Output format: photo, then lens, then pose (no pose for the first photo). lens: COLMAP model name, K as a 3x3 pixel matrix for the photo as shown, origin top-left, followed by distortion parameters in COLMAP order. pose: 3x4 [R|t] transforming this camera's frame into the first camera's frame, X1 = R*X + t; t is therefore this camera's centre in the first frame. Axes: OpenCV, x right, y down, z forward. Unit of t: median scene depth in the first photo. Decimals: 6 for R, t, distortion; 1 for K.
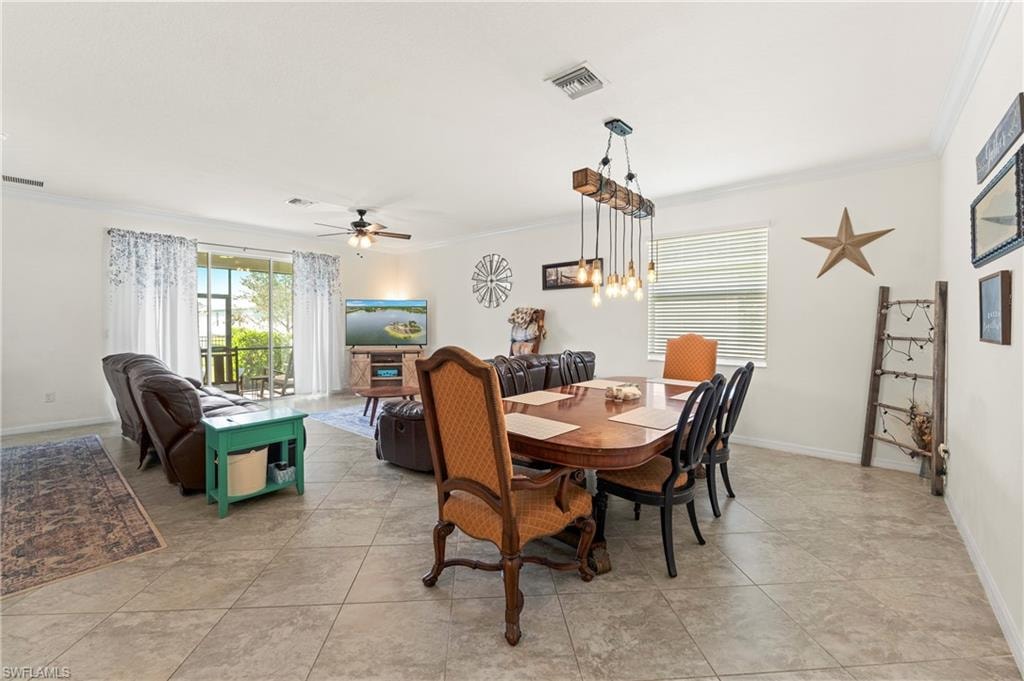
lens RADIAL K [[419.0, 0, 512.9], [0, 419.0, 314.1], [0, 0, 1]] dist [-0.008400, 0.000160]
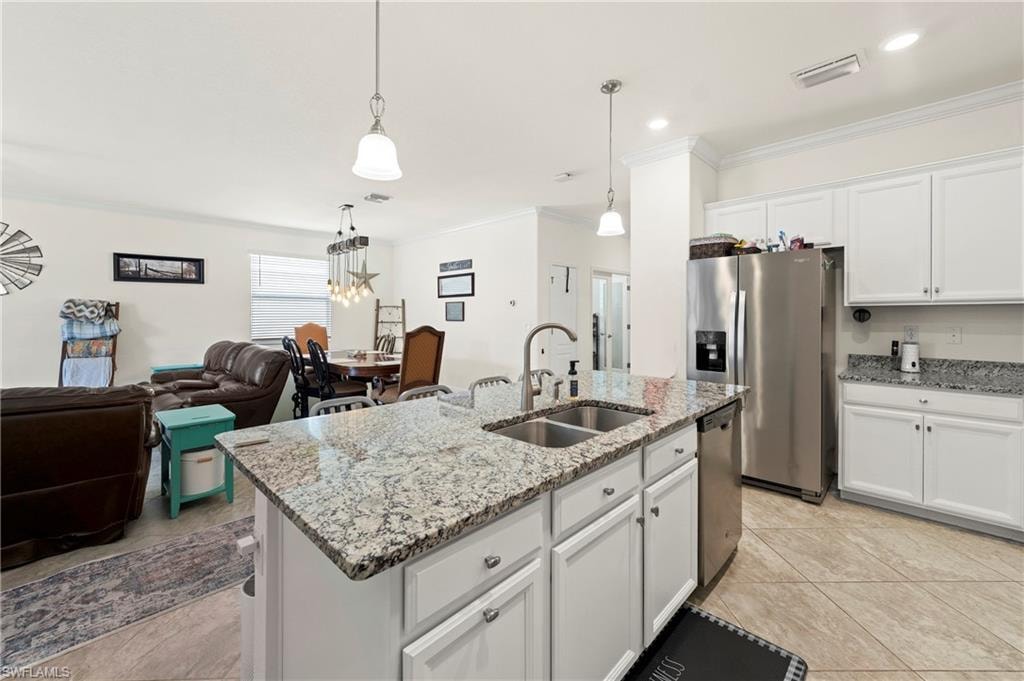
lens RADIAL K [[406.1, 0, 505.9], [0, 406.1, 315.6], [0, 0, 1]] dist [0.000838, 0.000270]
pose [[0.072813, -0.006923, 0.997322, -0.755953], [-0.016585, 0.999829, 0.008151, -0.004047], [-0.997208, -0.017134, 0.072686, 0.102965]]
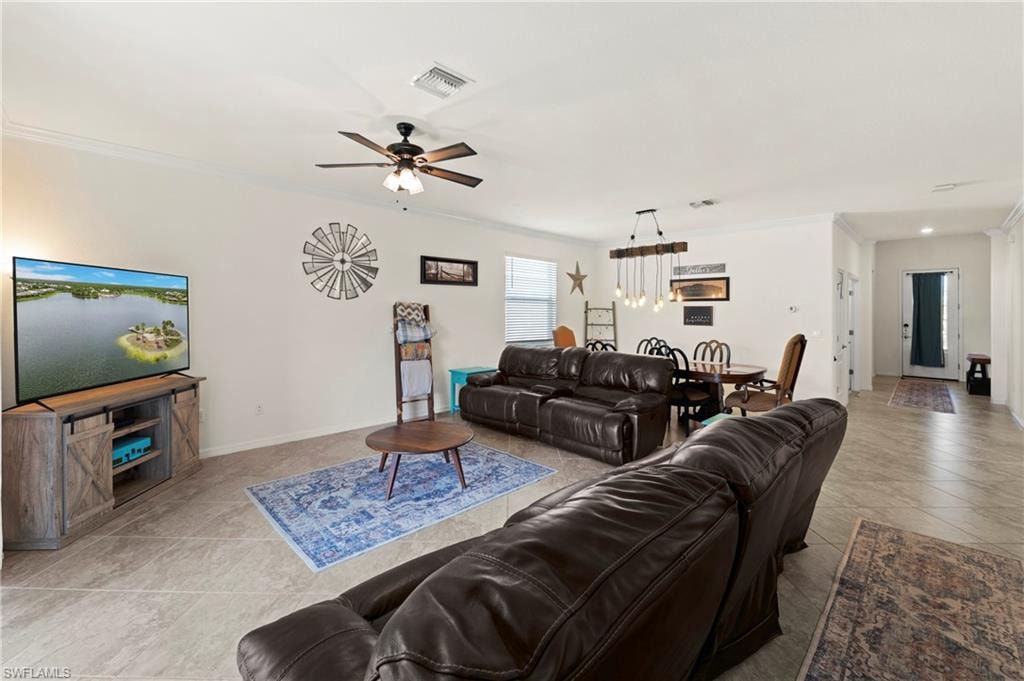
lens RADIAL K [[419.0, 0, 512.9], [0, 419.0, 314.1], [0, 0, 1]] dist [-0.008400, 0.000160]
pose [[0.085170, -0.009652, 0.996320, -0.827866], [-0.027980, 0.999536, 0.012075, -0.008348], [-0.995973, -0.028905, 0.084861, 0.748483]]
